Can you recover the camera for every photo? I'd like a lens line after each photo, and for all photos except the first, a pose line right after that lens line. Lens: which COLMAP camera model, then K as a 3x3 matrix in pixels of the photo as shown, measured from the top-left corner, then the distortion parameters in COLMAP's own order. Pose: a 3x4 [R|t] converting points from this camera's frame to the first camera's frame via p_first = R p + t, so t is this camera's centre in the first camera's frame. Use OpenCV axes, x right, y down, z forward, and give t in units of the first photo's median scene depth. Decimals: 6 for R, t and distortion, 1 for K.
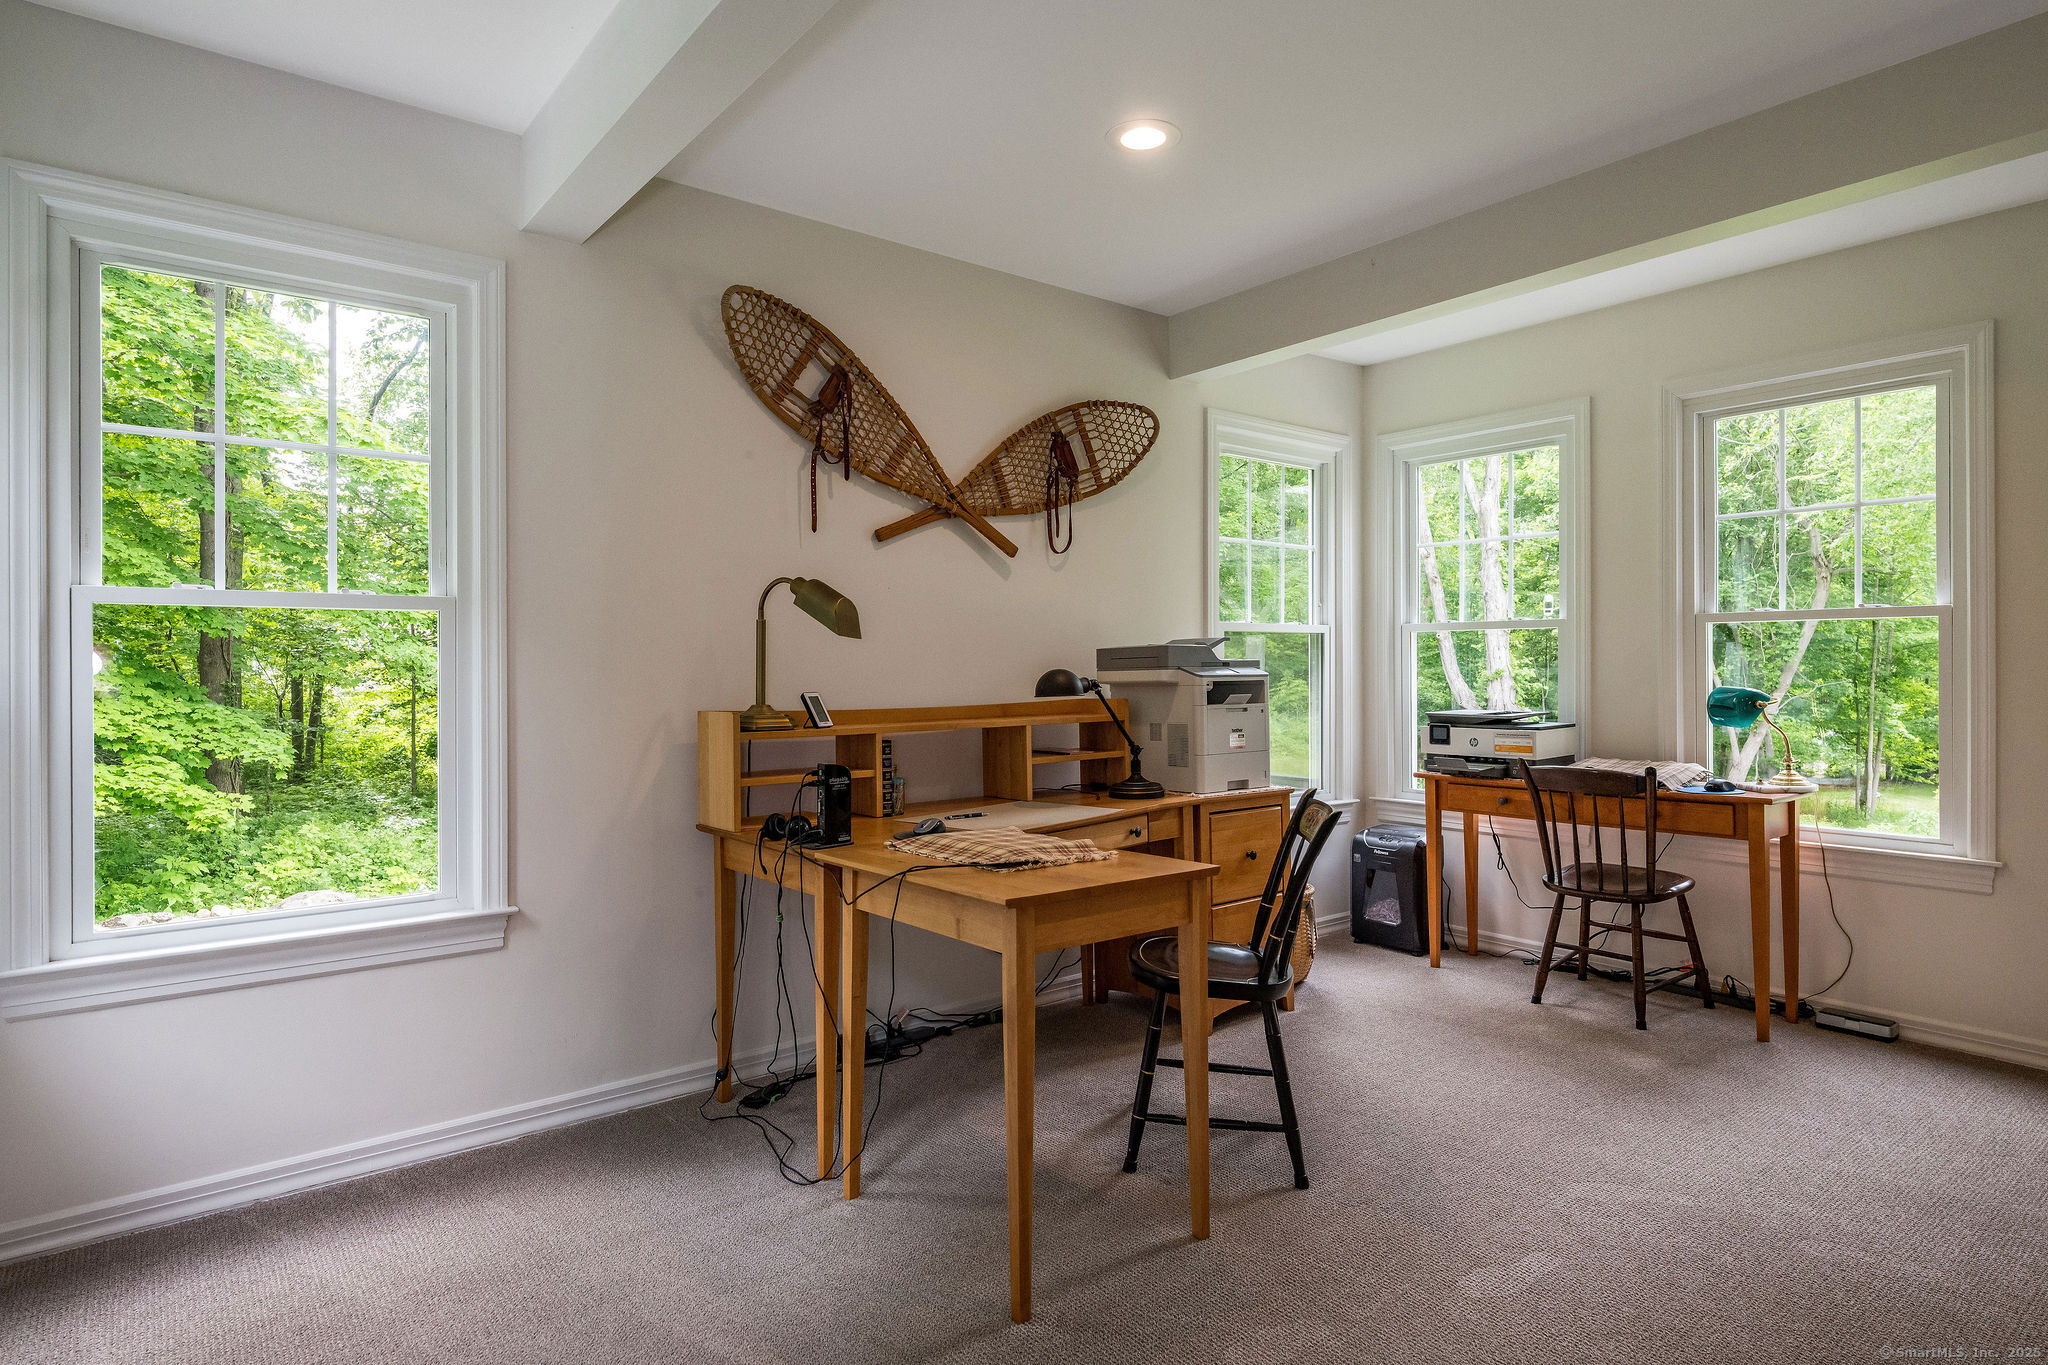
lens RADIAL K [[1100.8, 0, 1022.8], [0, 1100.8, 648.2], [0, 0, 1]] dist [0.004919, 0.000021]
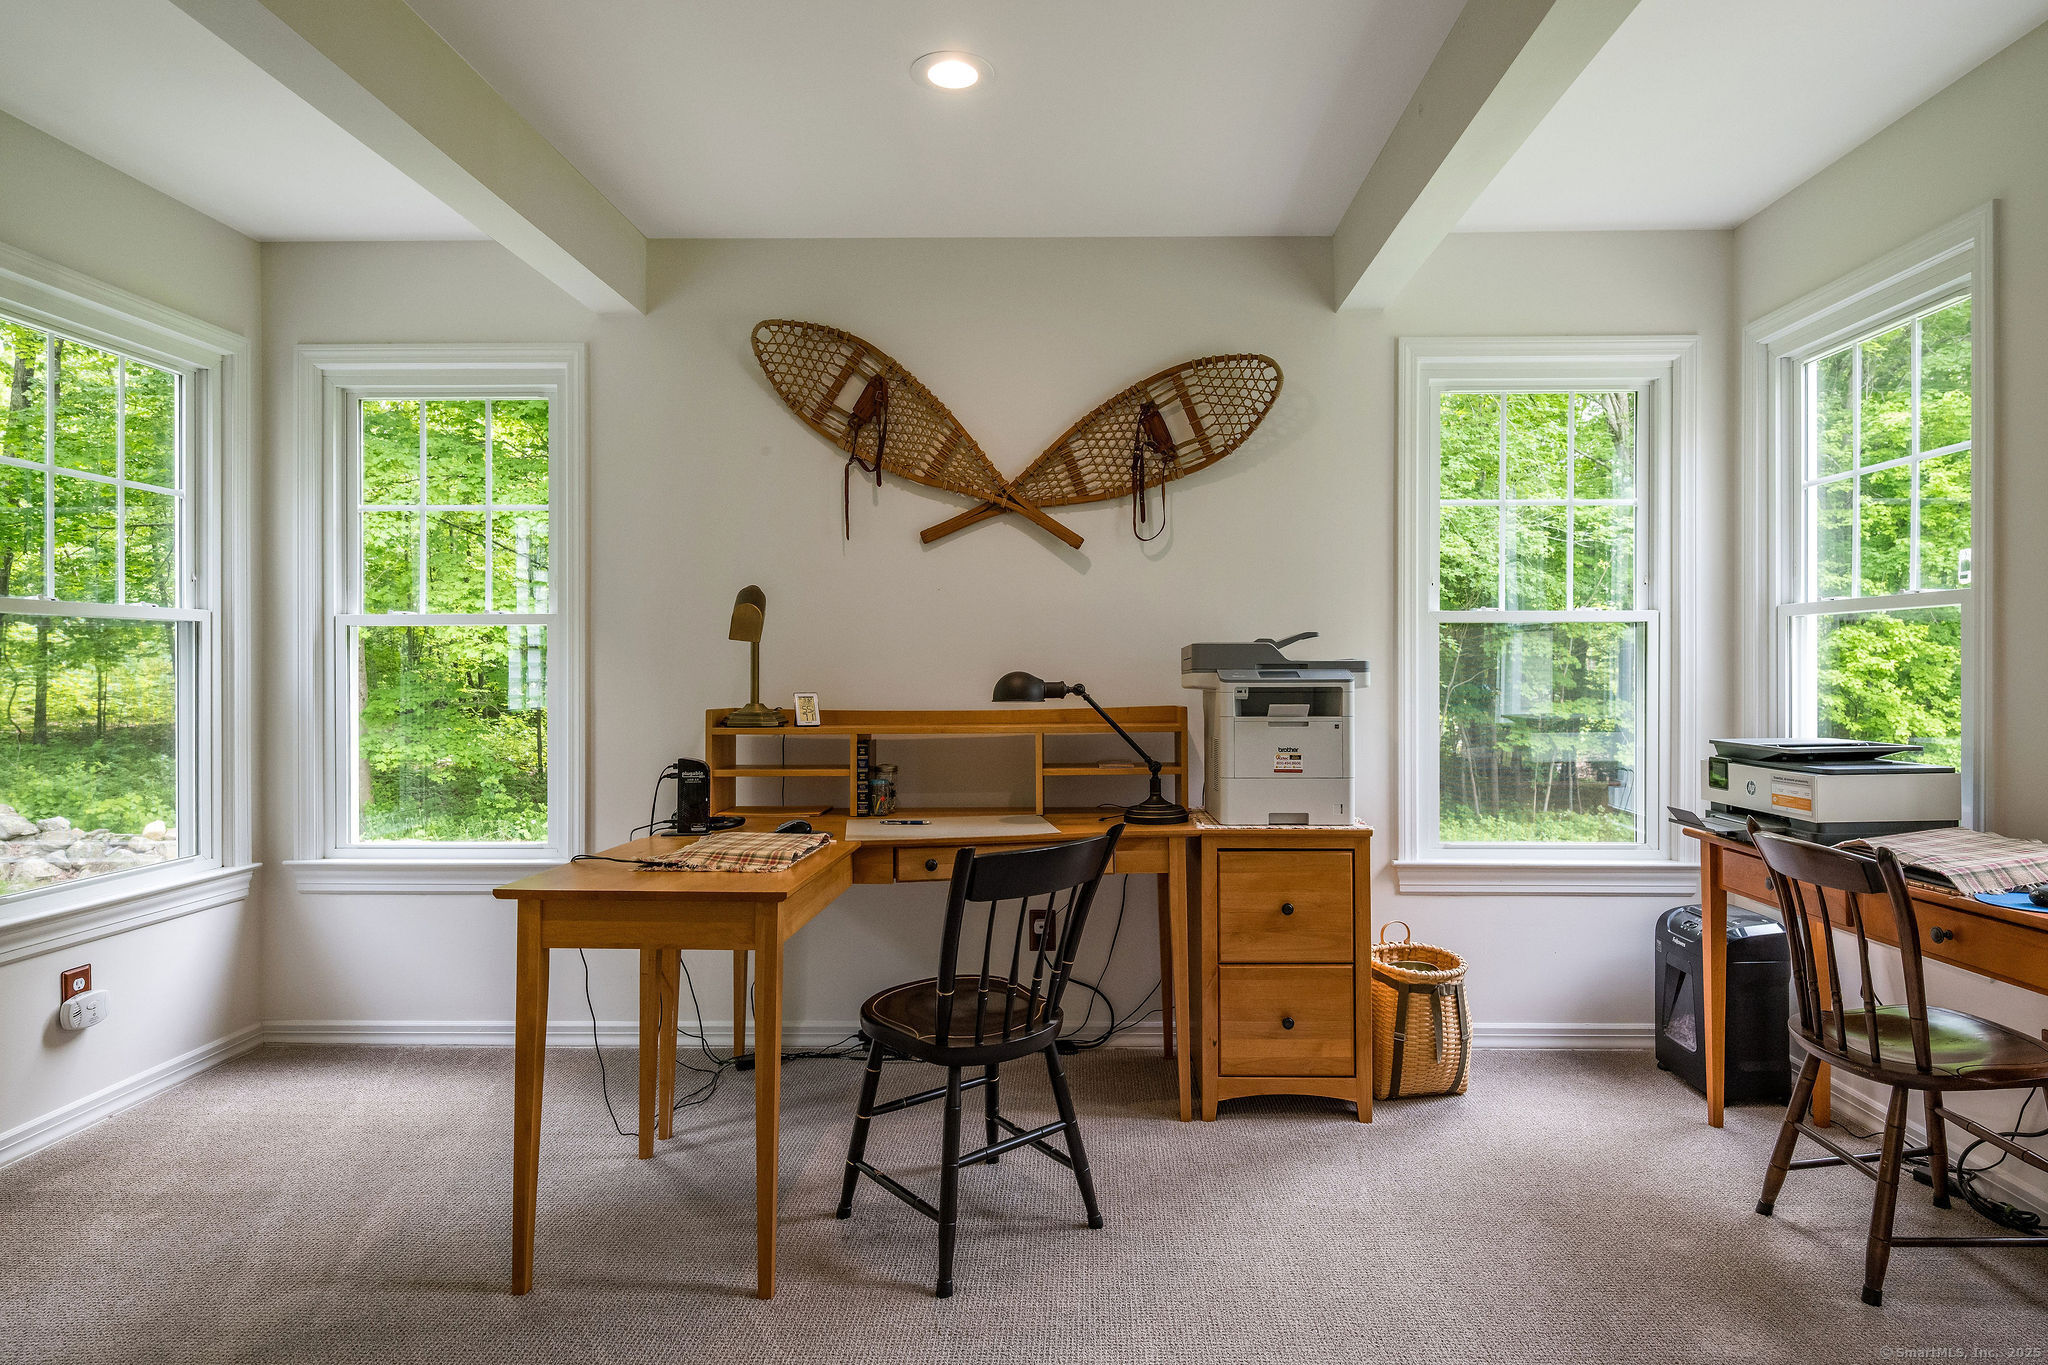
lens RADIAL K [[1135.2, 0, 1029.9], [0, 1135.2, 654.3], [0, 0, 1]] dist [0.004271, 0.001094]
pose [[0.775208, -0.013441, -0.631563, 0.574151], [0.009512, 0.999909, -0.009605, 0.013174], [0.631635, 0.001438, 0.775265, 0.258521]]
